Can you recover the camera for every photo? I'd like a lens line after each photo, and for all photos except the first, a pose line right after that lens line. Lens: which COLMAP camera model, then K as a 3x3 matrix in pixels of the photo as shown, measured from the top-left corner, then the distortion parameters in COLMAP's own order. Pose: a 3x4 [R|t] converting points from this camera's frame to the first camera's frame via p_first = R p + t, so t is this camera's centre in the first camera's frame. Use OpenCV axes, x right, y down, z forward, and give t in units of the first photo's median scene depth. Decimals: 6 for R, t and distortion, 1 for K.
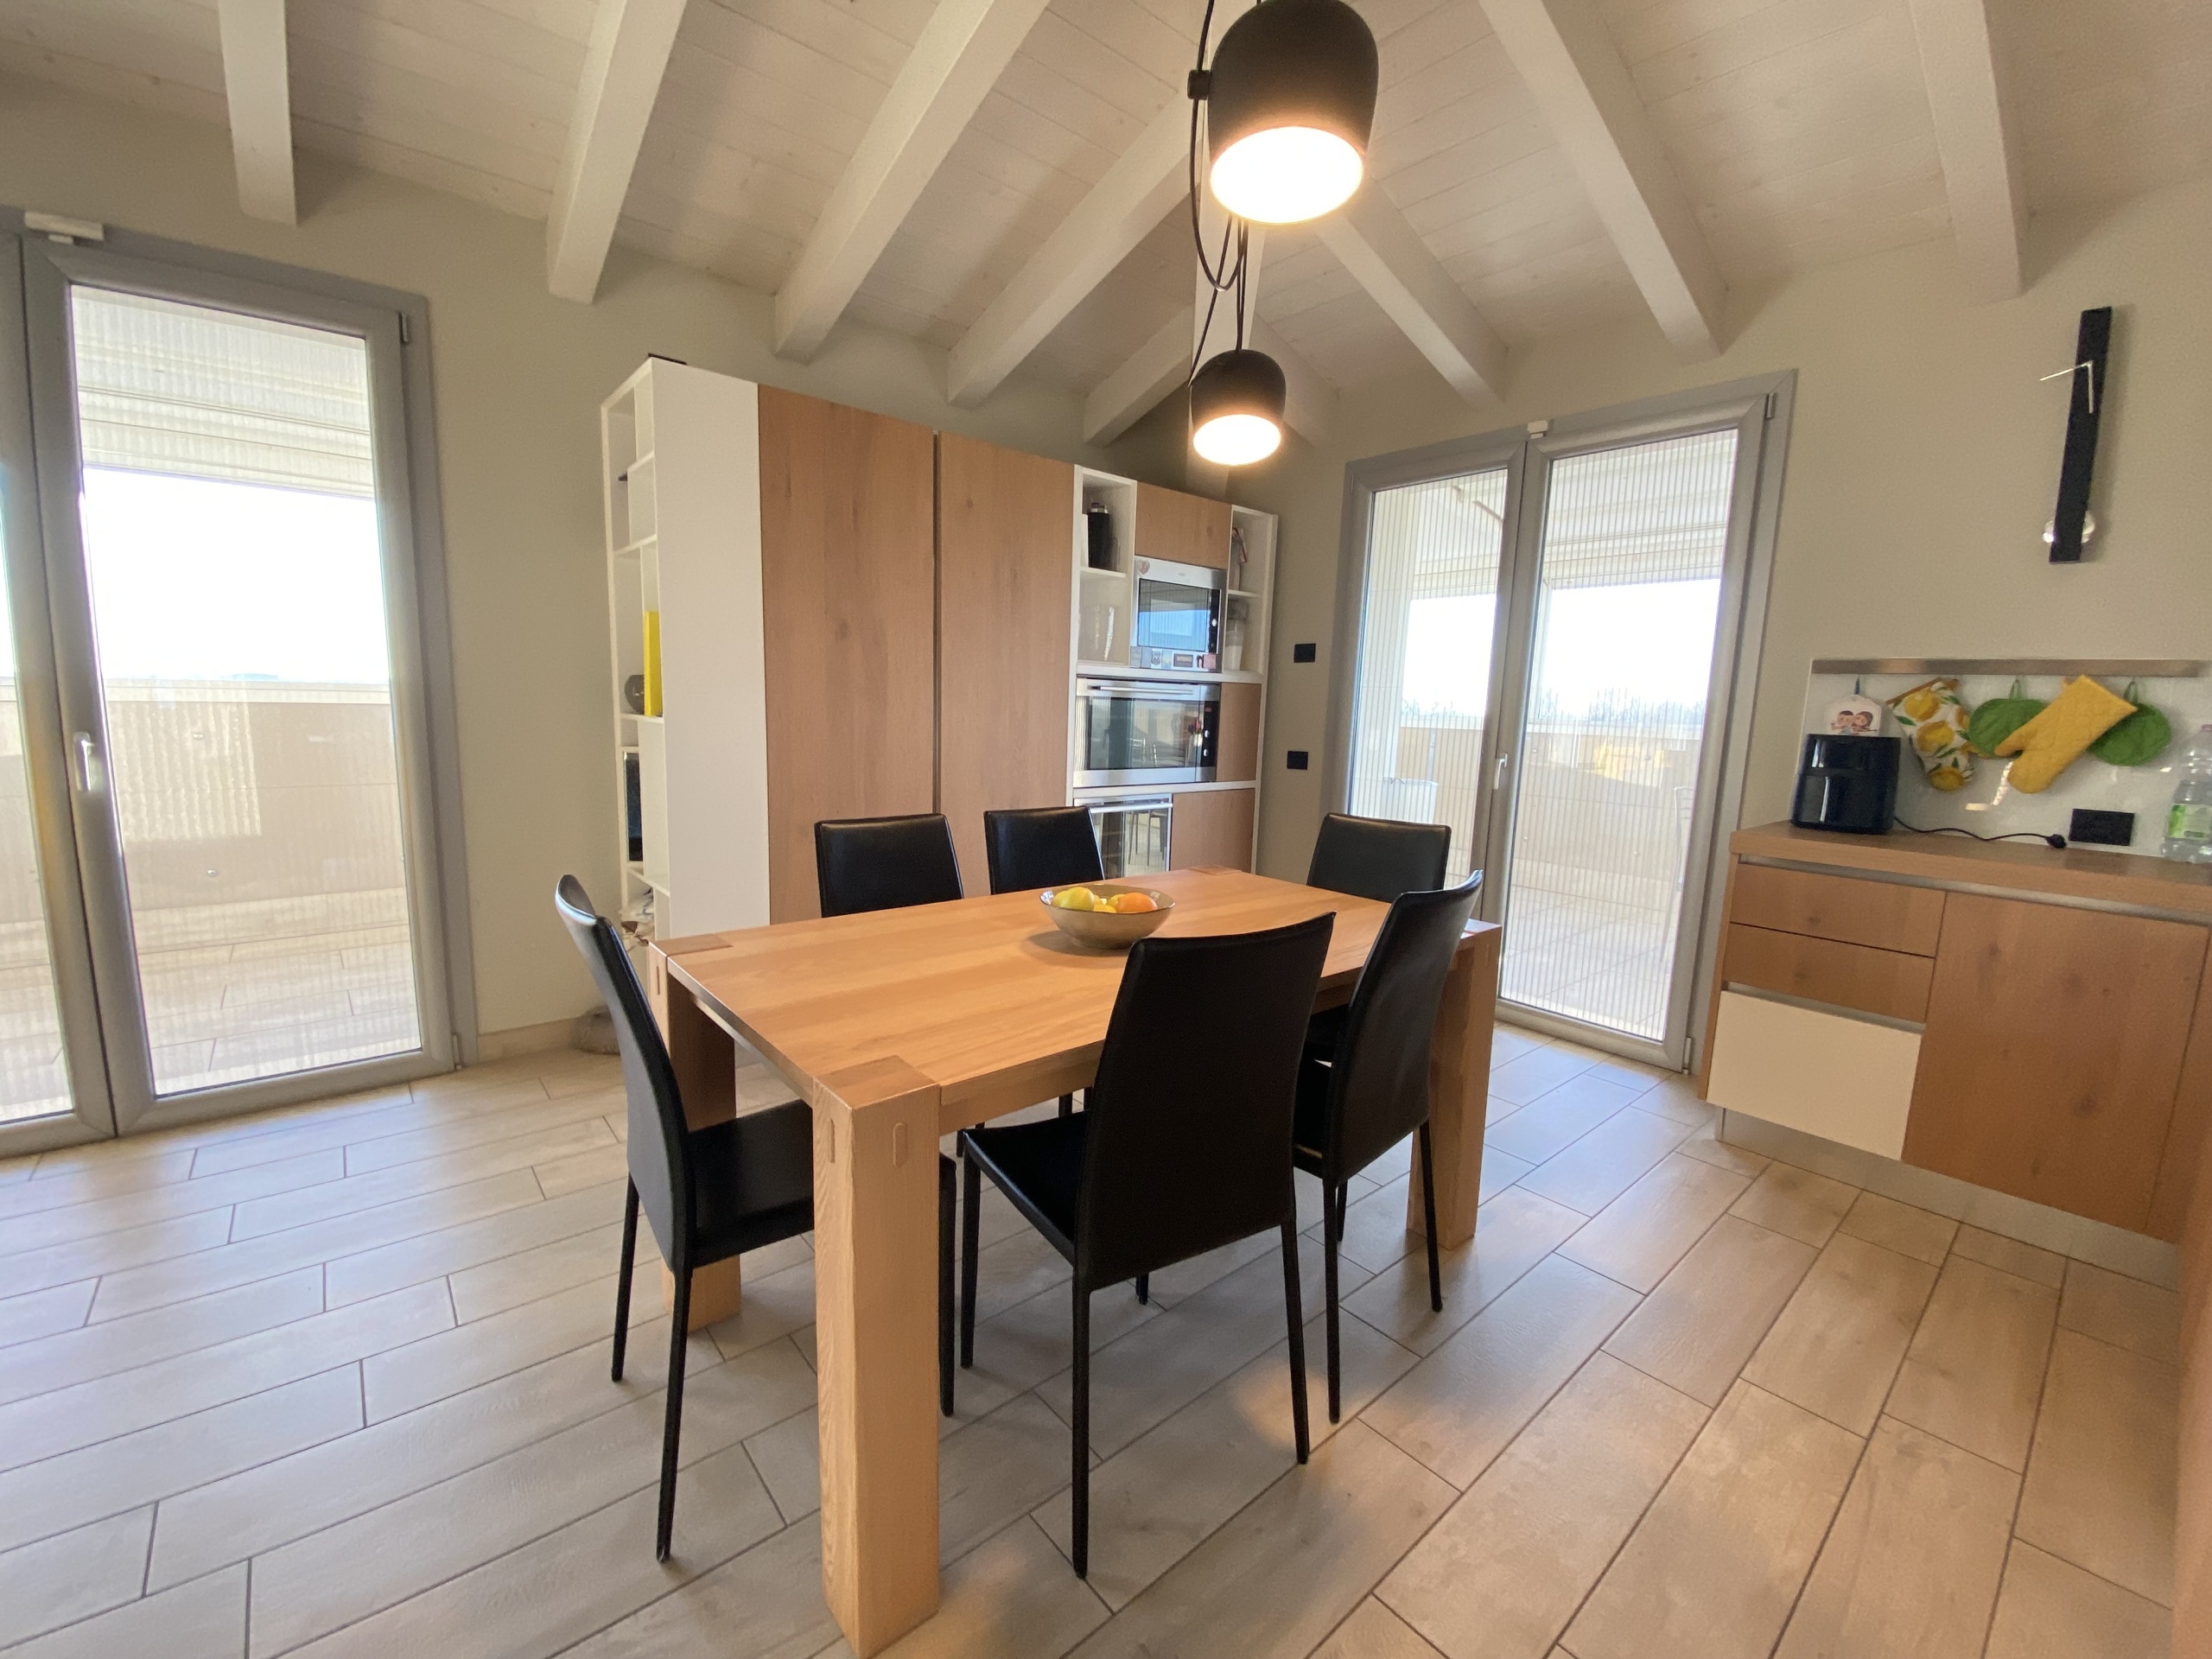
lens RADIAL K [[903.2, 0, 1106.2], [0, 903.2, 847.2], [0, 0, 1]] dist [-0.015143, -0.007477]
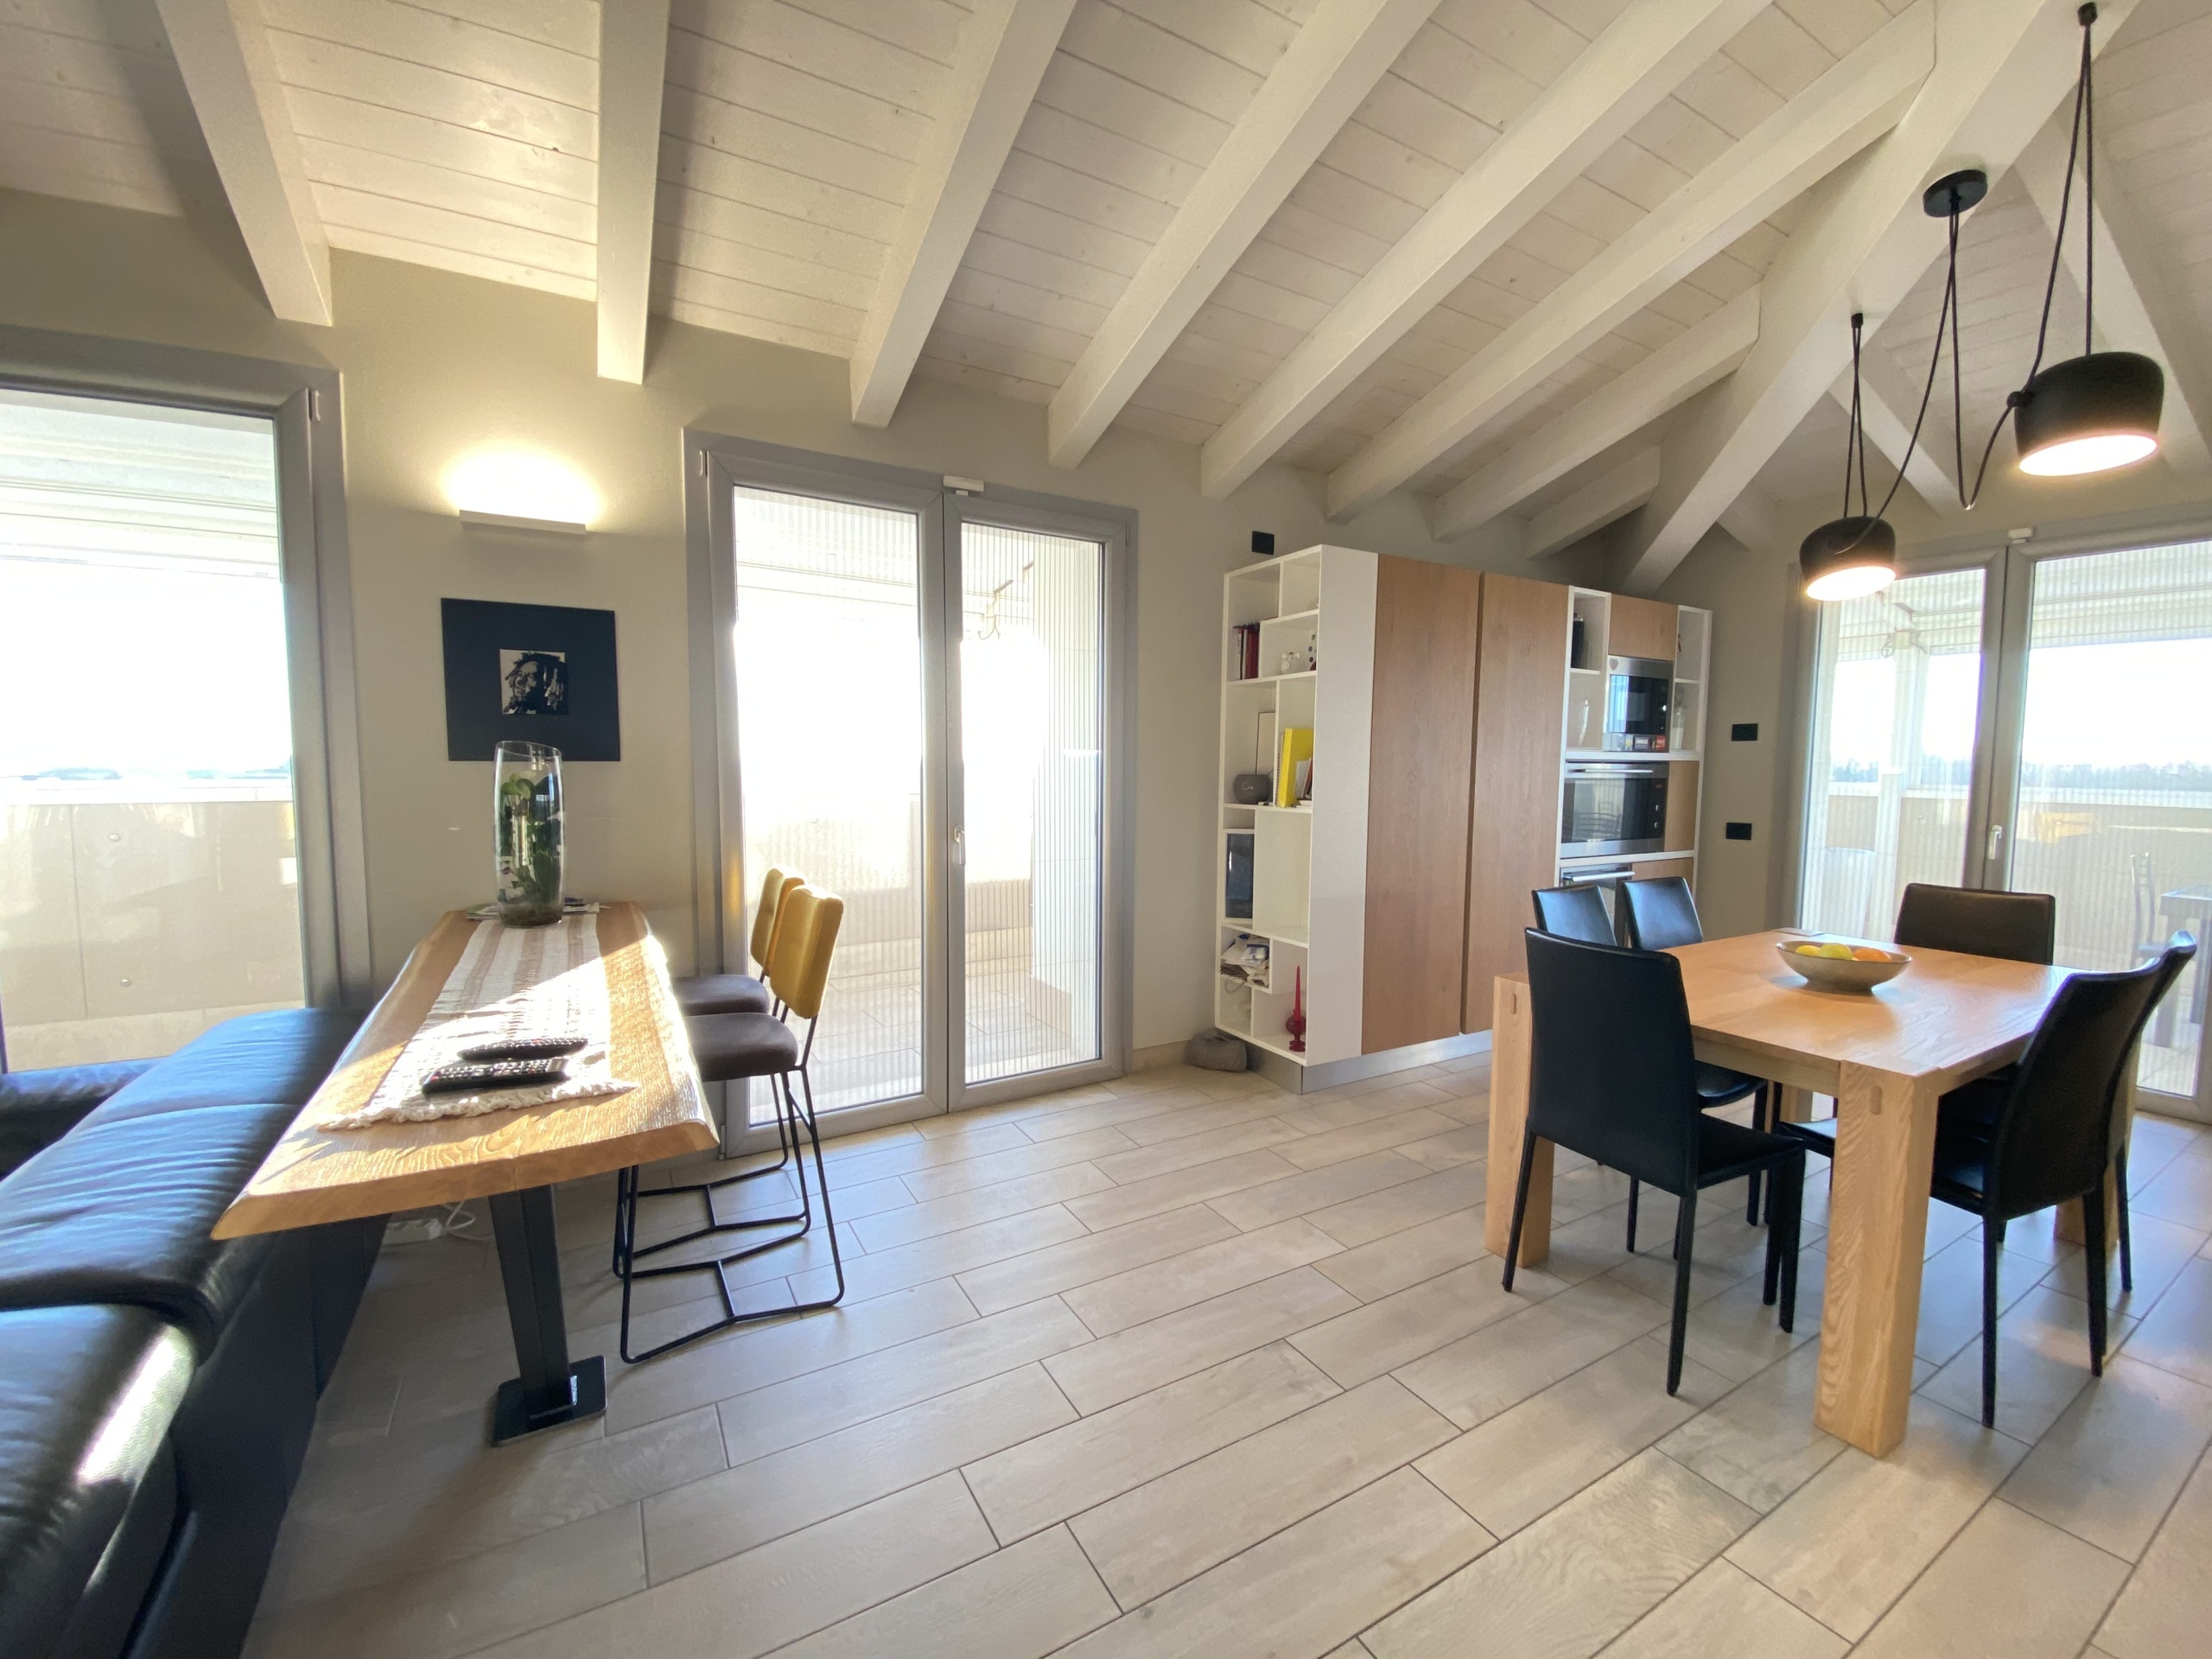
lens RADIAL K [[899.3, 0, 1117.1], [0, 899.3, 835.6], [0, 0, 1]] dist [-0.000590, -0.012232]
pose [[0.980521, -0.006071, -0.196319, -0.437337], [-0.008241, 0.997371, -0.072000, -0.006814], [0.196240, 0.072215, 0.977893, -0.287954]]
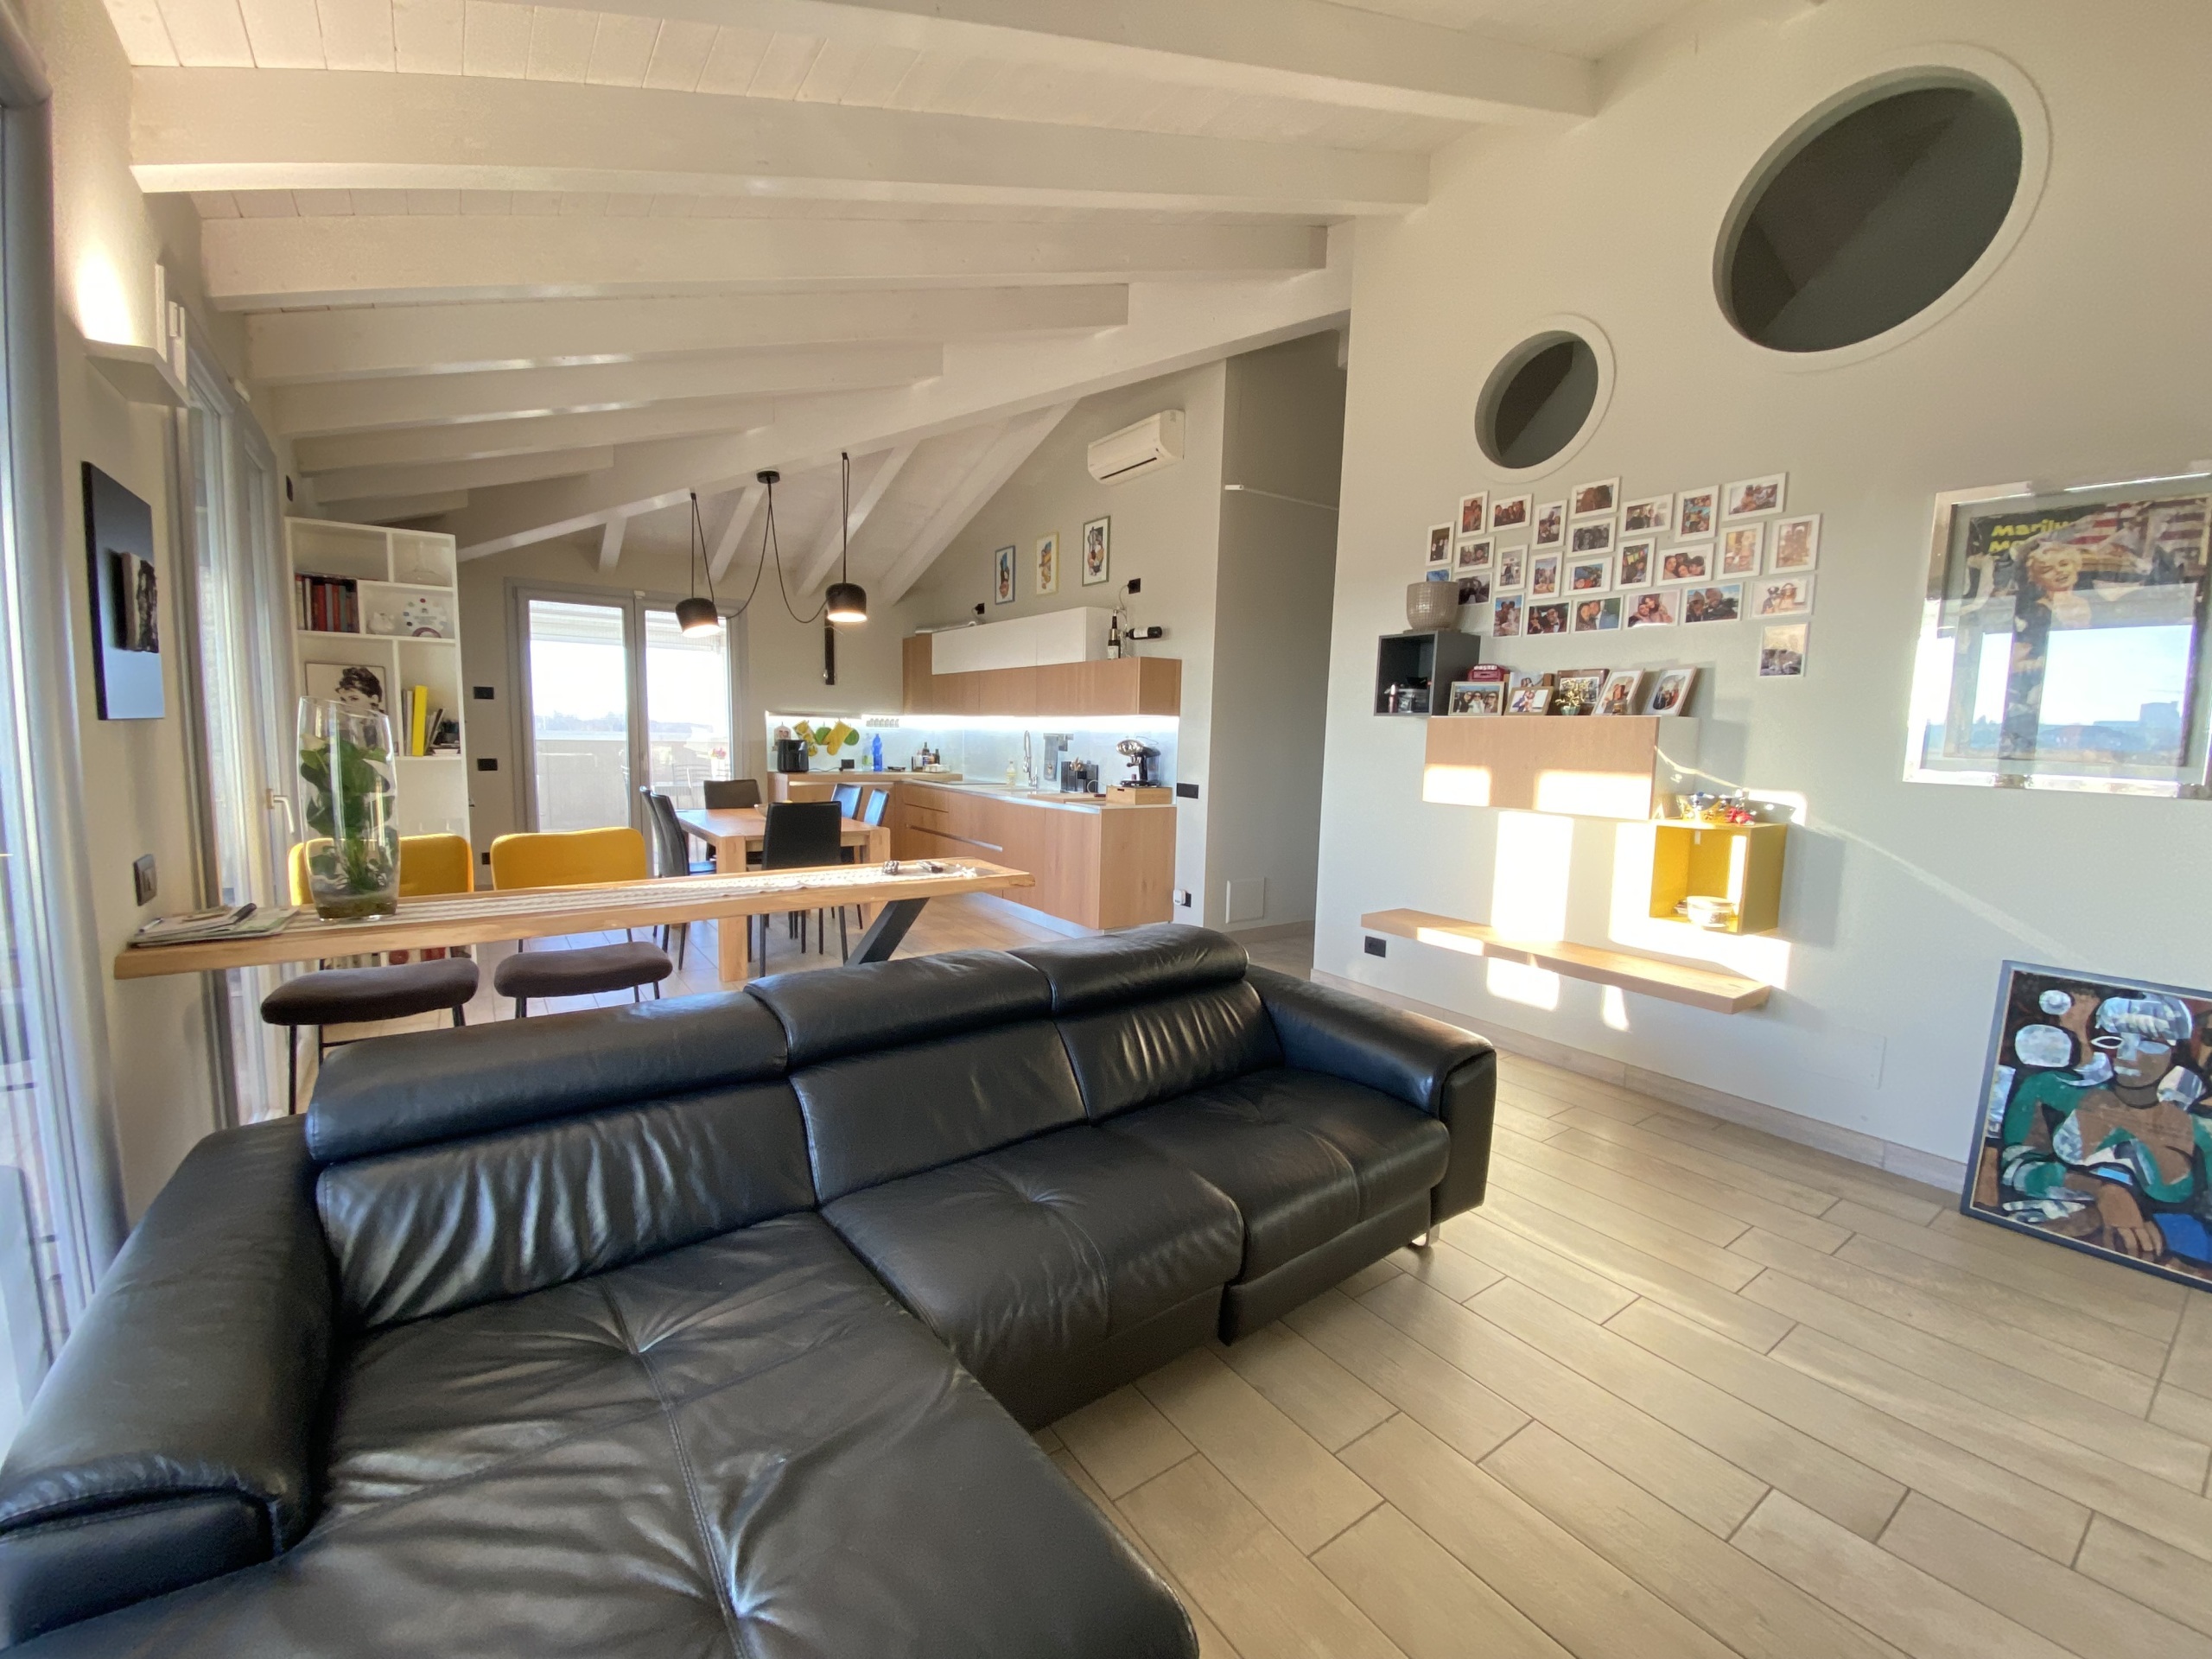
lens RADIAL K [[903.2, 0, 1120.5], [0, 903.2, 840.4], [0, 0, 1]] dist [-0.015143, -0.007477]
pose [[0.108127, -0.140946, 0.984095, -1.559750], [0.128984, 0.983520, 0.126692, -0.041562], [-0.985734, 0.113233, 0.124525, -0.254429]]
